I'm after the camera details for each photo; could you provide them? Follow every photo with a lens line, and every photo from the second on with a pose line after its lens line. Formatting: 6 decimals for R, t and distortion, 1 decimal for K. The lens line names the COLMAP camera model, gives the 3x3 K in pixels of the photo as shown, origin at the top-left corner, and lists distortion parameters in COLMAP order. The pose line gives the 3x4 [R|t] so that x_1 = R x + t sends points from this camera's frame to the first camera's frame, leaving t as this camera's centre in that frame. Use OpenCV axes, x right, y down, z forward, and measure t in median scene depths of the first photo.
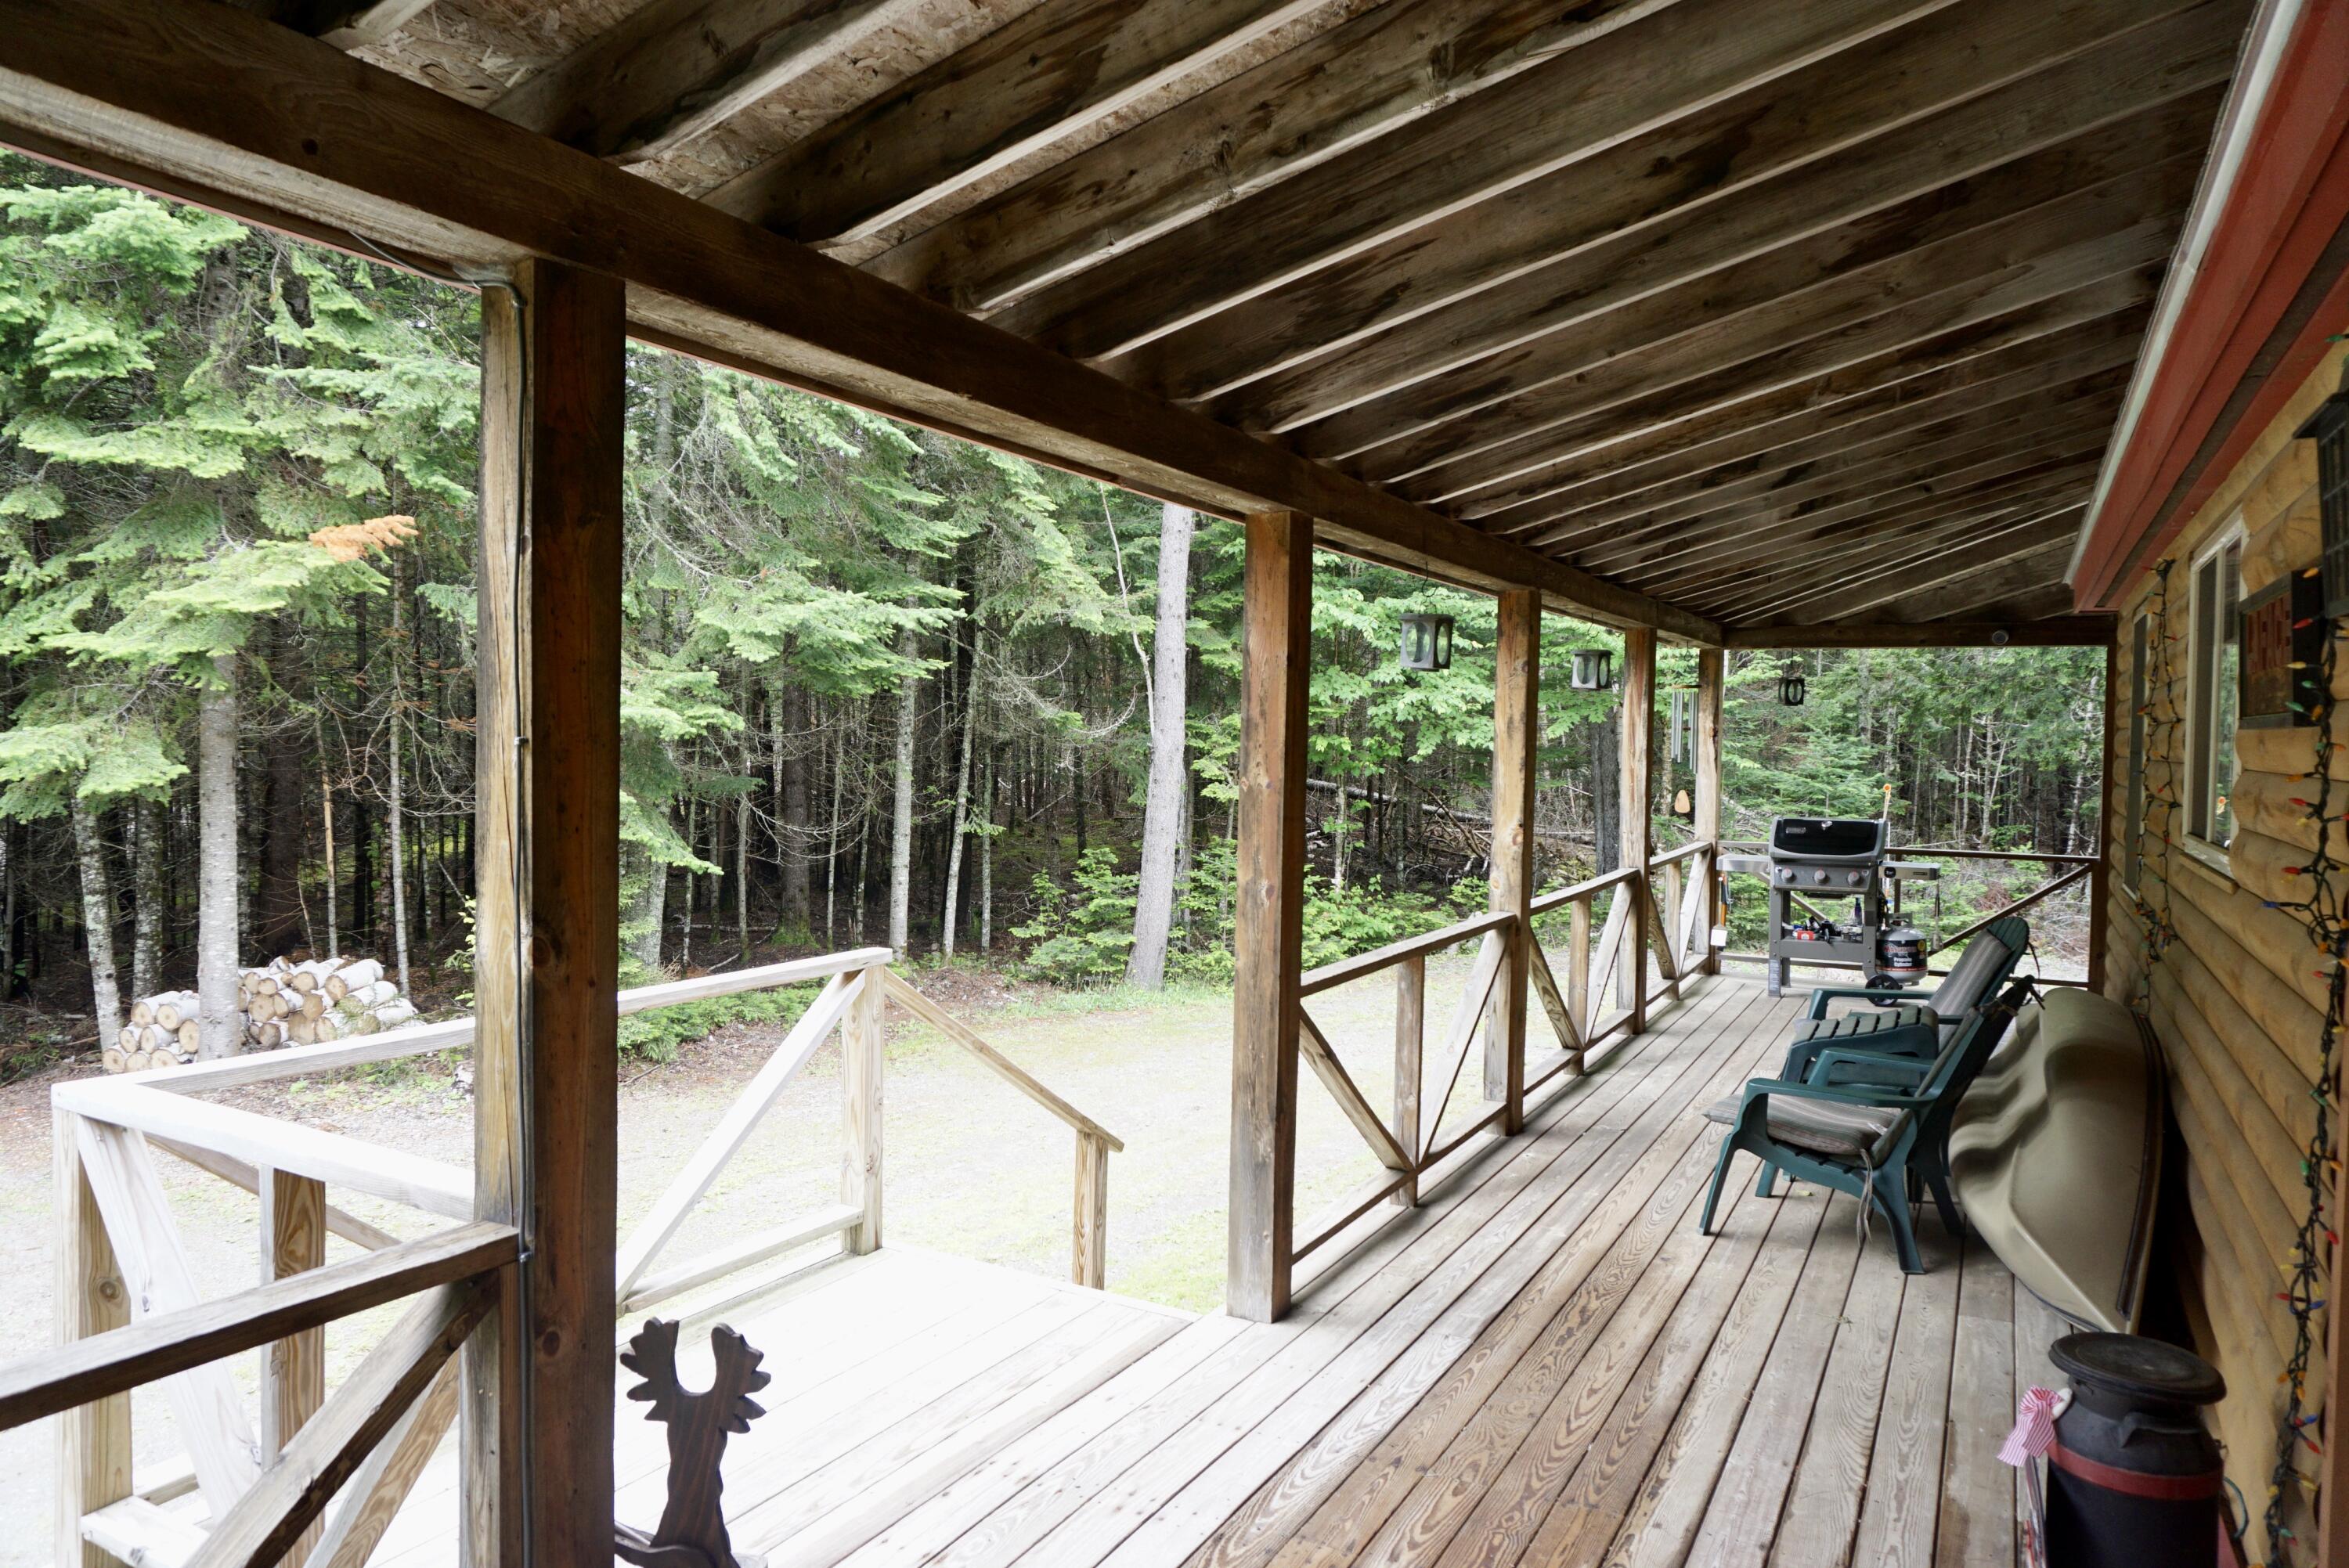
lens RADIAL K [[1588.7, 0, 1173.5], [0, 1588.7, 784.9], [0, 0, 1]] dist [-0.047210, 0.050703]
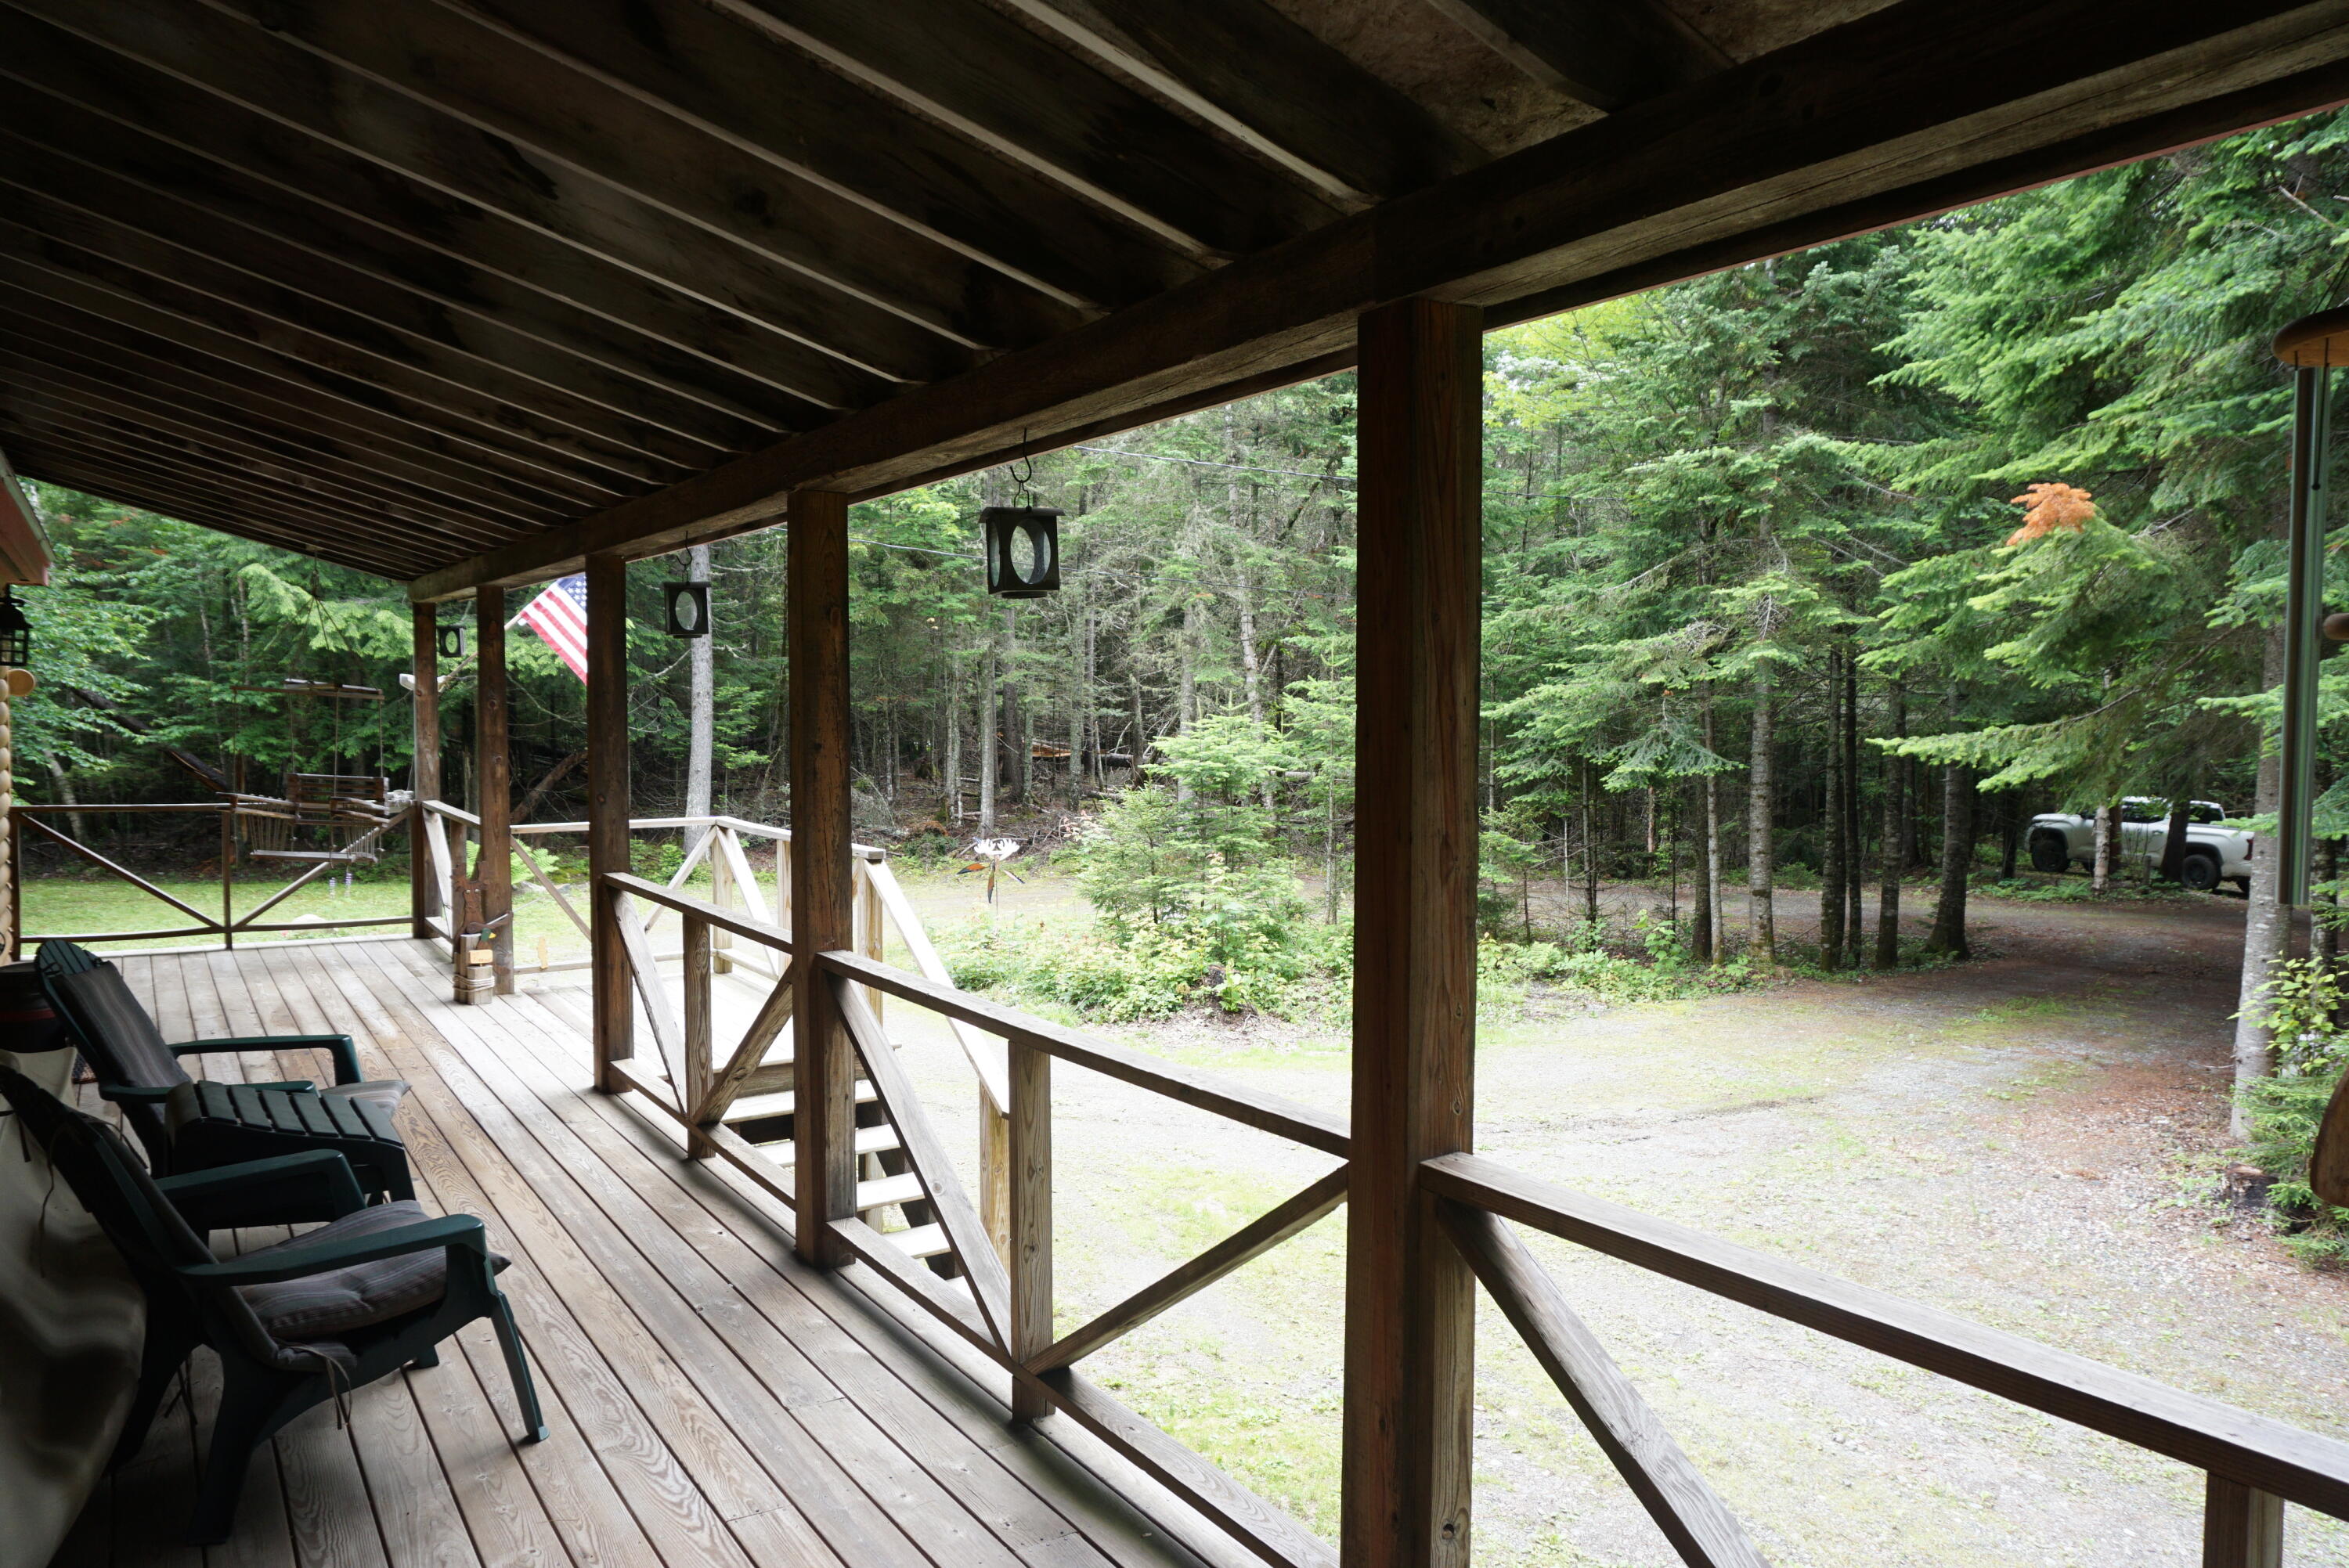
lens RADIAL K [[1588.7, 0, 1173.4], [0, 1588.7, 785.1], [0, 0, 1]] dist [-0.047210, 0.050703]
pose [[-0.475100, 0.025415, -0.879565, 0.931215], [-0.046878, 0.997432, 0.054143, -0.052939], [0.878682, 0.066955, -0.472689, 1.795226]]
